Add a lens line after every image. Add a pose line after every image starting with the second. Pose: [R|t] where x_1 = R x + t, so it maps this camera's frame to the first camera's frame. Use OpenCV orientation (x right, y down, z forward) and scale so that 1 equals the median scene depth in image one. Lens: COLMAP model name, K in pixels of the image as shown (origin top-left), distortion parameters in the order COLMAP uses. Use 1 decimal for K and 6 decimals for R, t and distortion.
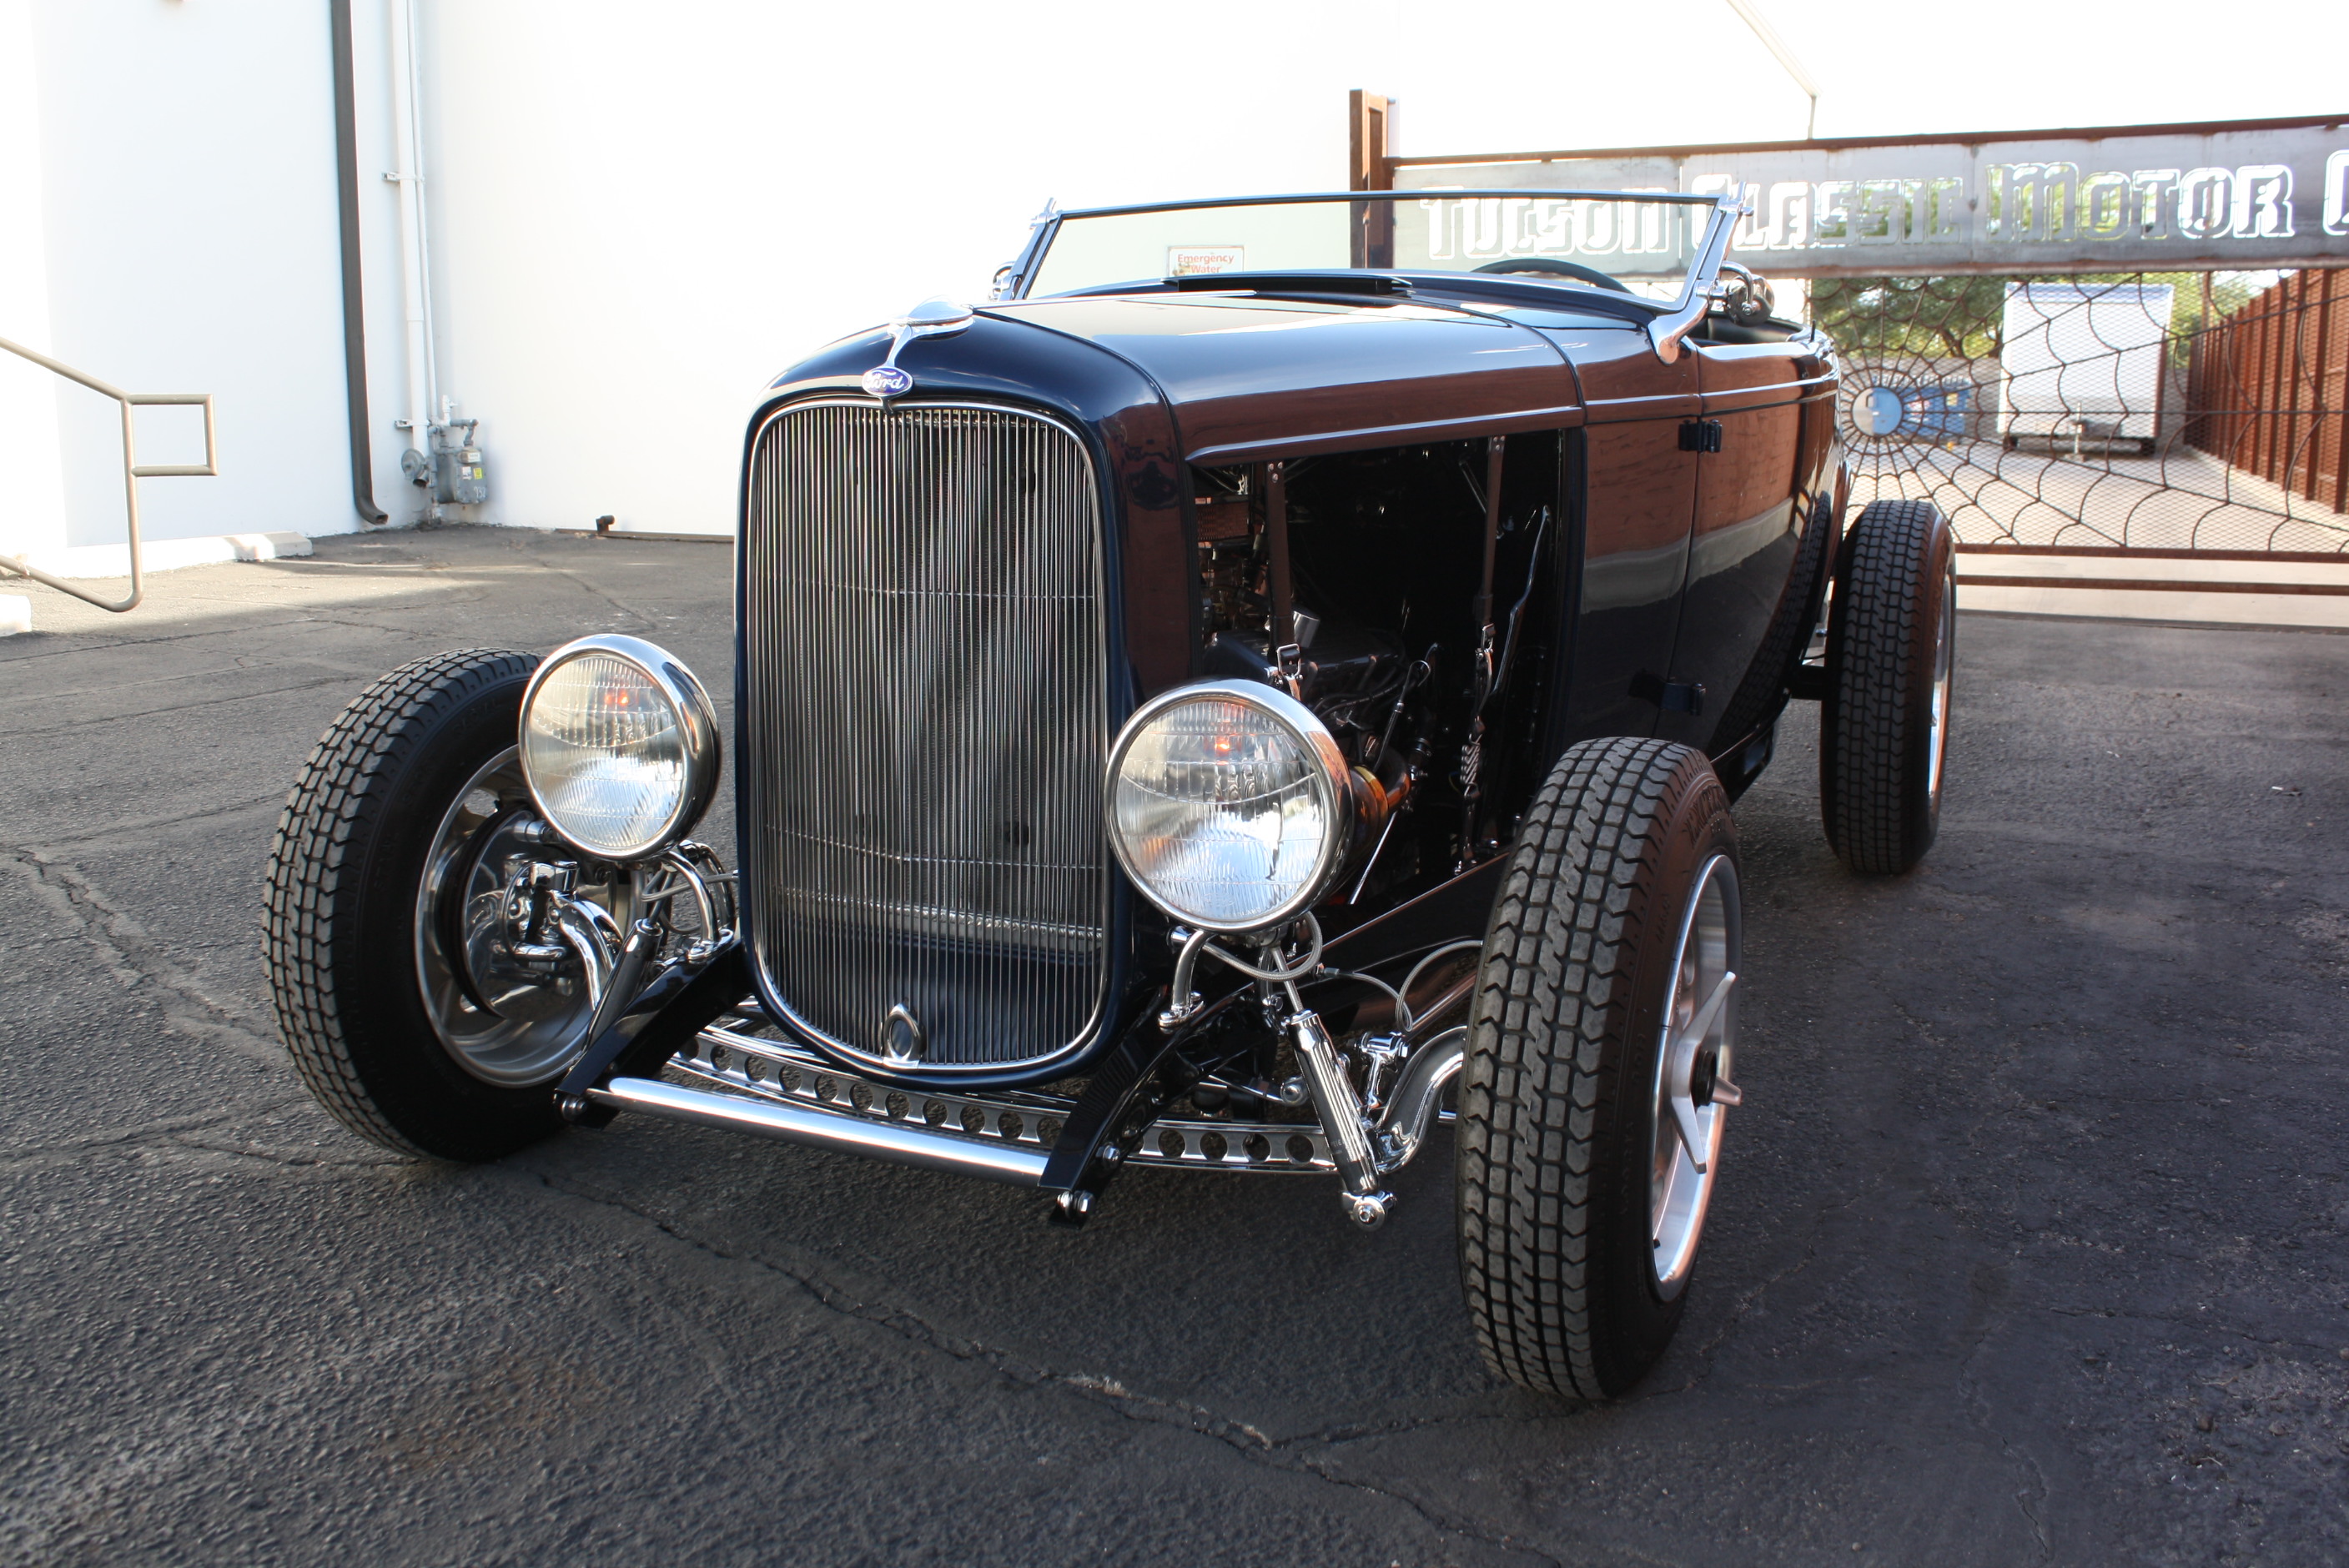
lens RADIAL K [[2110.2, 0, 1184.6], [0, 2110.2, 789.6], [0, 0, 1]] dist [-0.148185, 0.125230]
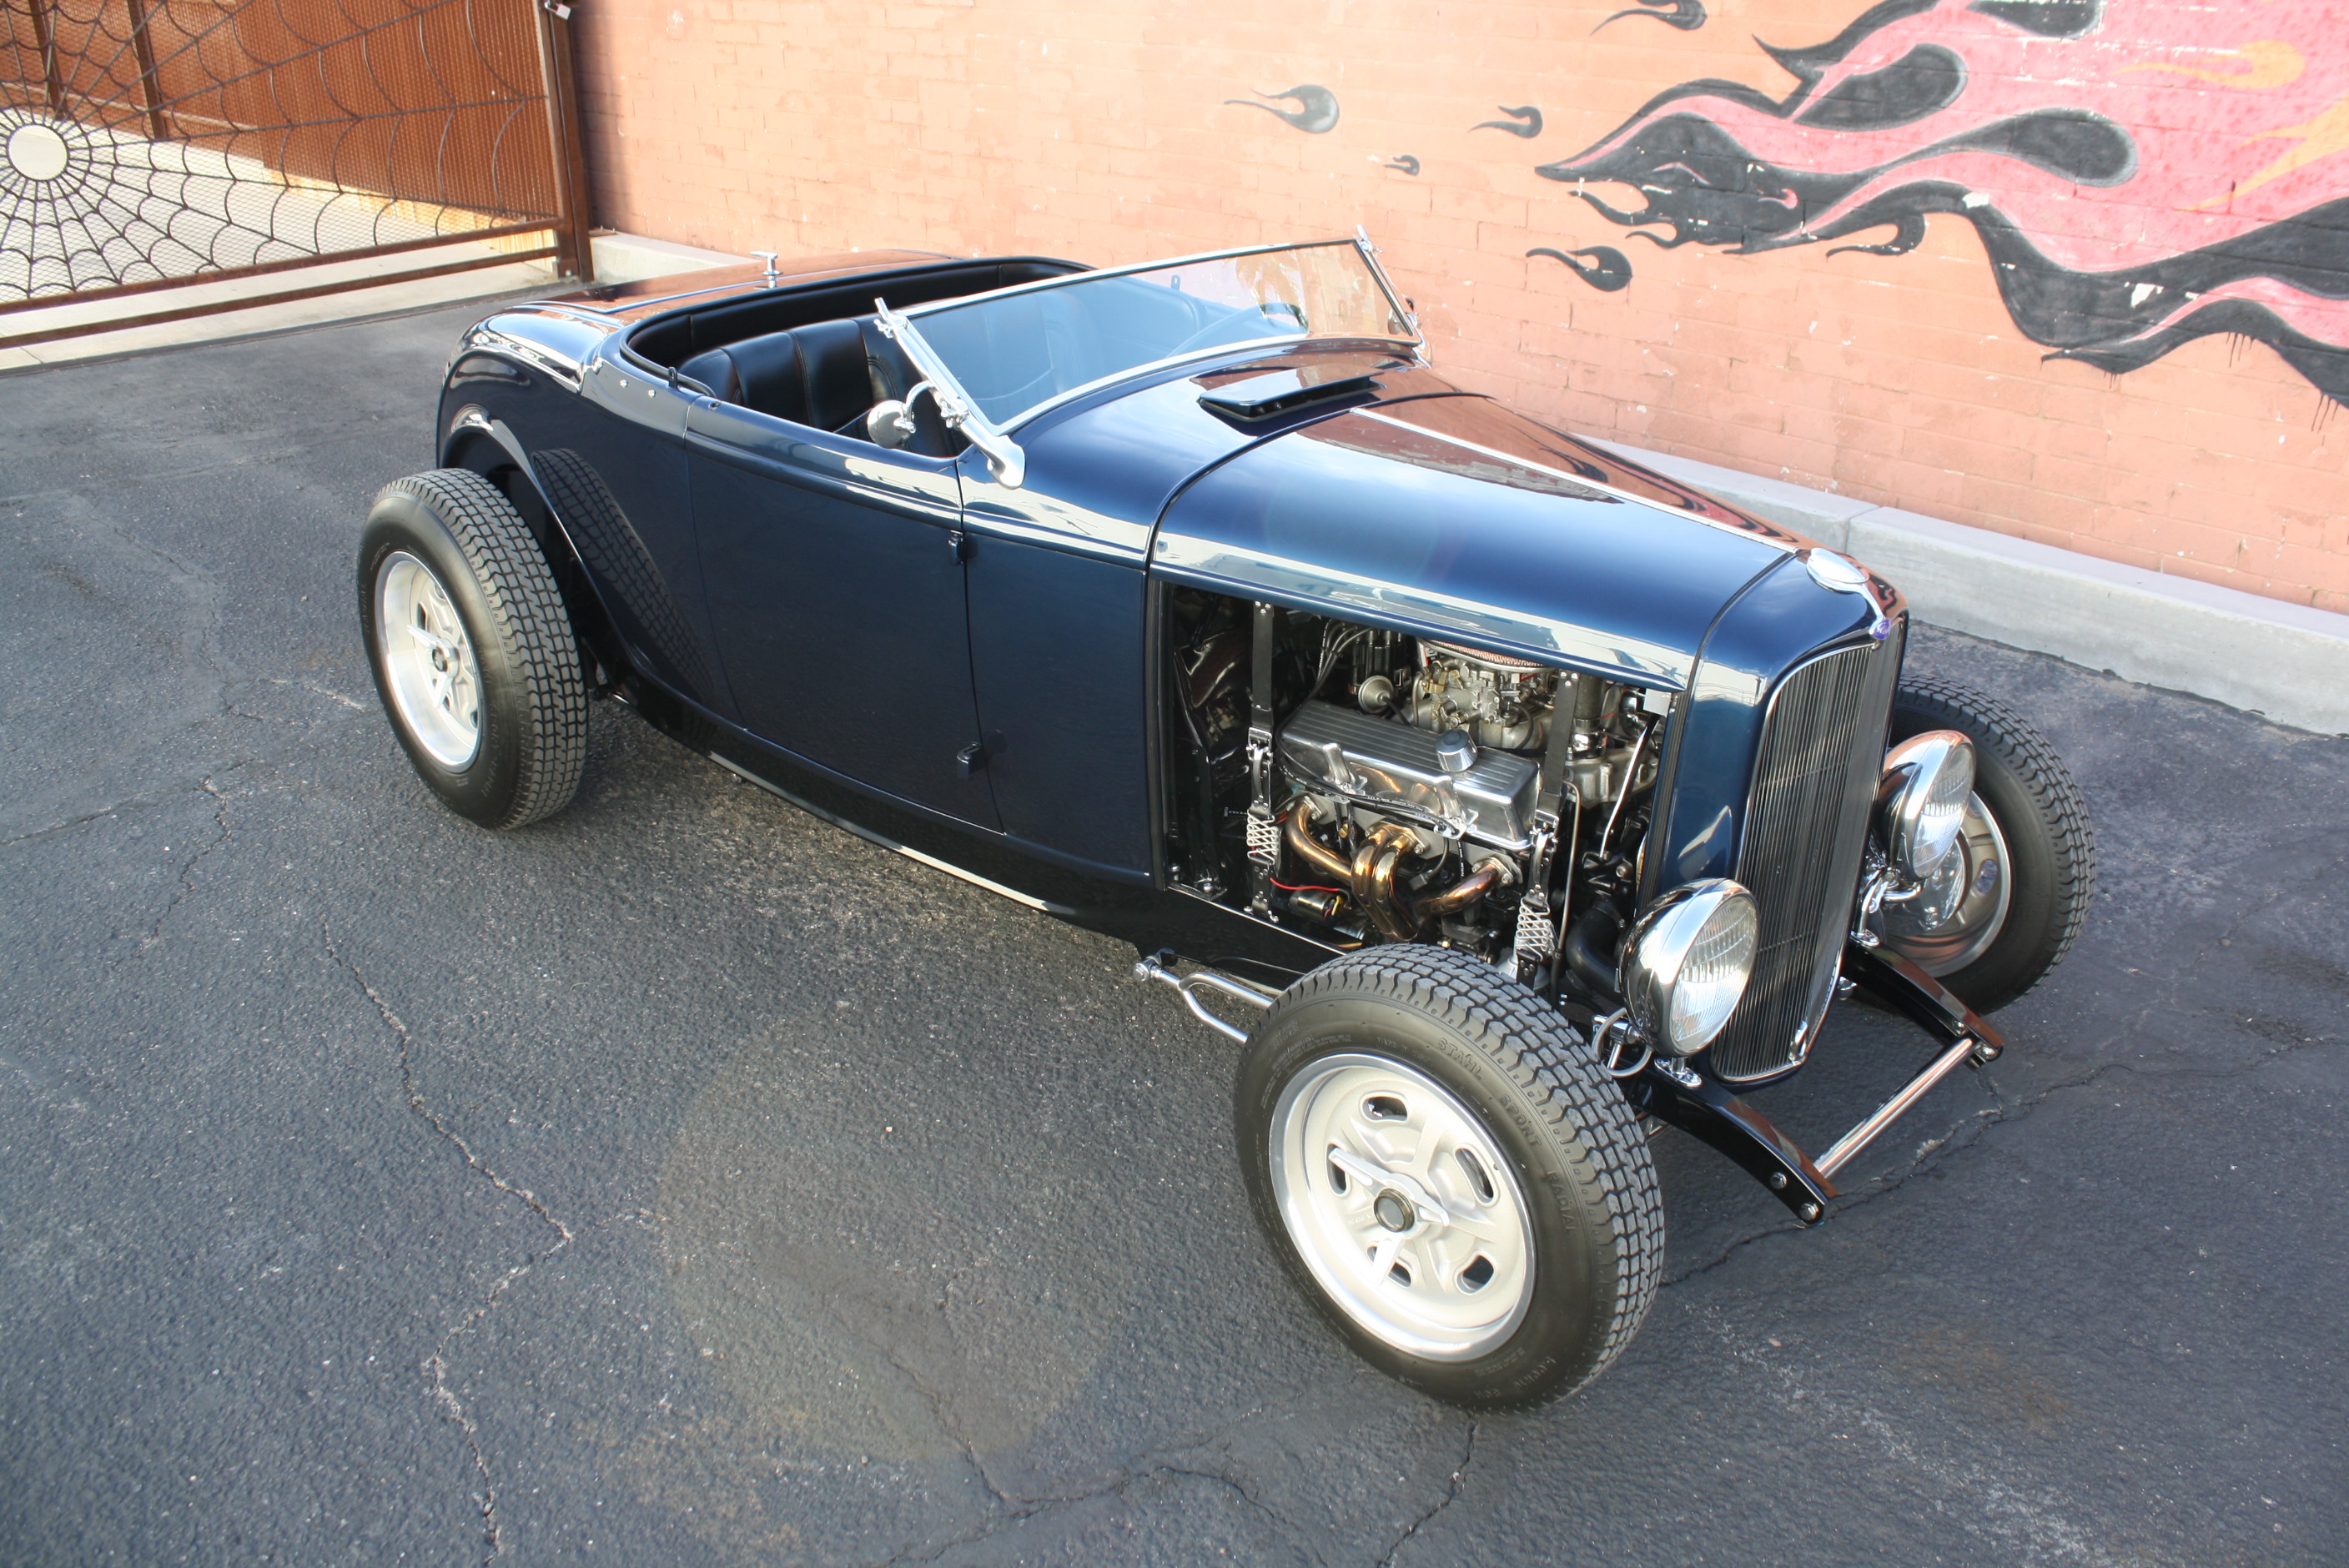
lens RADIAL K [[1982.4, 0, 1197.4], [0, 1982.4, 787.3], [0, 0, 1]] dist [-0.168183, 0.148562]
pose [[0.355483, -0.395527, 0.846871, -1.324214], [0.168756, 0.918321, 0.358060, -0.584079], [-0.919322, 0.015631, 0.393195, 0.829482]]
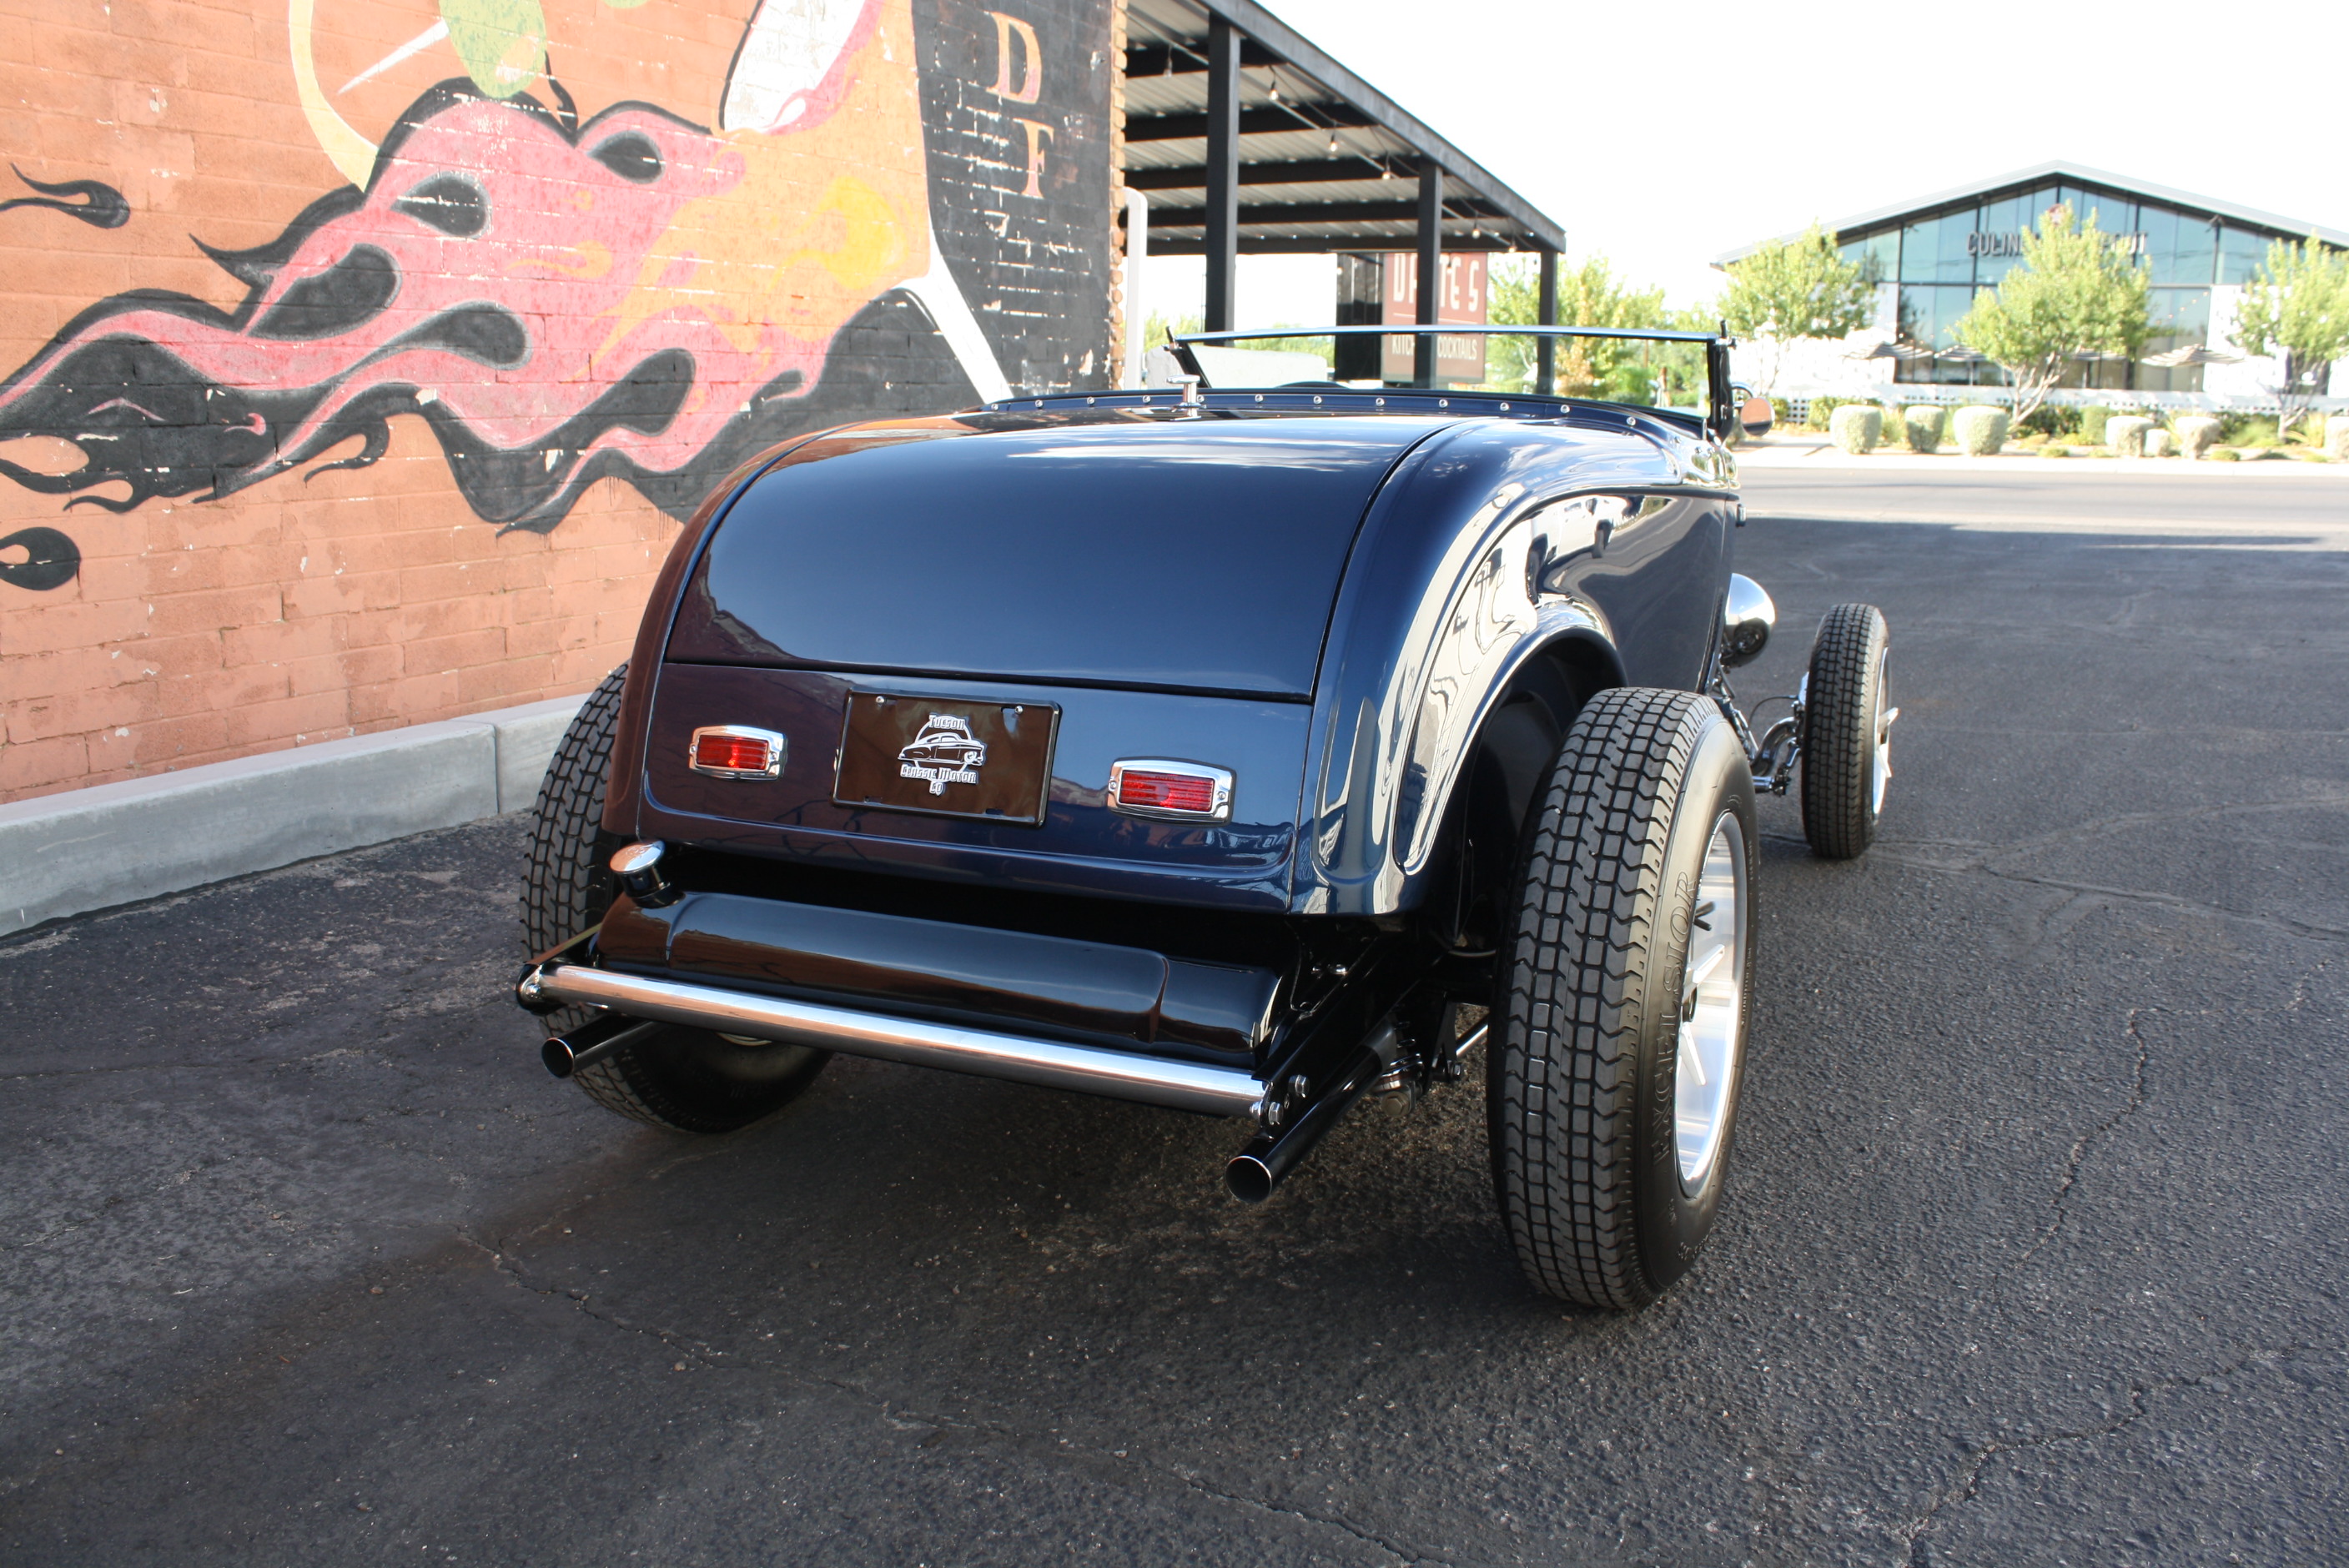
lens RADIAL K [[2002.4, 0, 1201.1], [0, 2002.4, 778.9], [0, 0, 1]] dist [-0.166385, 0.148949]
pose [[-0.999842, -0.013865, 0.011105, 0.309716], [-0.008914, 0.932335, 0.361485, -0.676856], [-0.015365, 0.361329, -0.932312, 3.239454]]
